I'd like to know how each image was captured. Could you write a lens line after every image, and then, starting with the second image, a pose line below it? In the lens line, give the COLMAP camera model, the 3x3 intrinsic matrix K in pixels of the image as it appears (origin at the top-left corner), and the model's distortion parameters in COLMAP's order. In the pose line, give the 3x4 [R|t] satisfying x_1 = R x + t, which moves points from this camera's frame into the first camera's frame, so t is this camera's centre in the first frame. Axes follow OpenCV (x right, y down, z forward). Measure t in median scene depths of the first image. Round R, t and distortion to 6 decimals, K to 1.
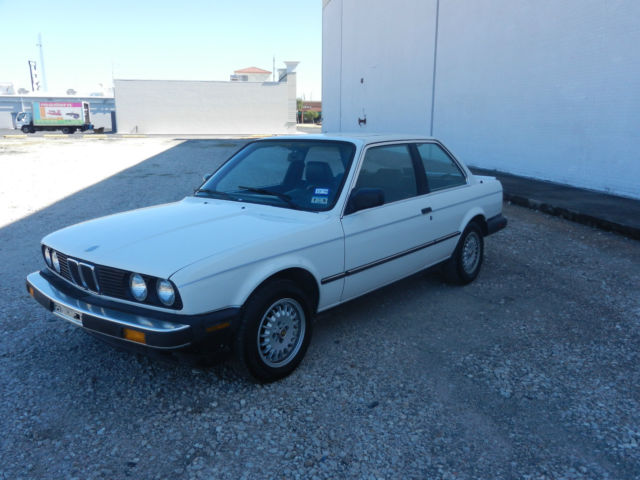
lens RADIAL K [[546.9, 0, 320.0], [0, 546.9, 240.0], [0, 0, 1]] dist [0.001929, 0.018474]
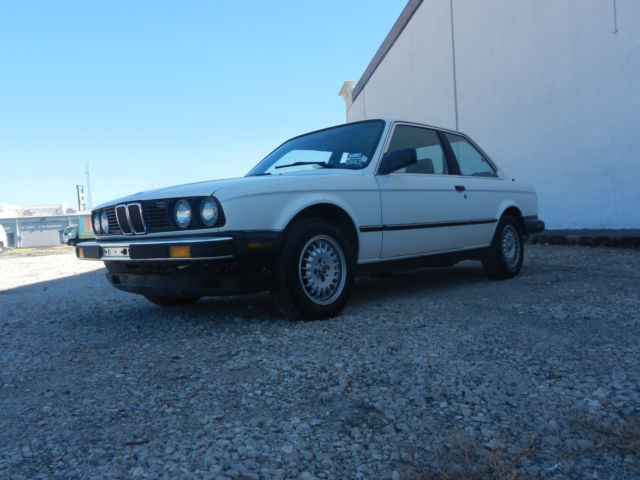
lens RADIAL K [[546.9, 0, 320.0], [0, 546.9, 240.0], [0, 0, 1]] dist [0.001929, 0.018474]
pose [[0.996683, -0.057324, -0.057774, -0.013048], [0.045522, 0.981088, -0.188131, 0.272380], [0.067466, 0.184877, 0.980443, 0.010308]]
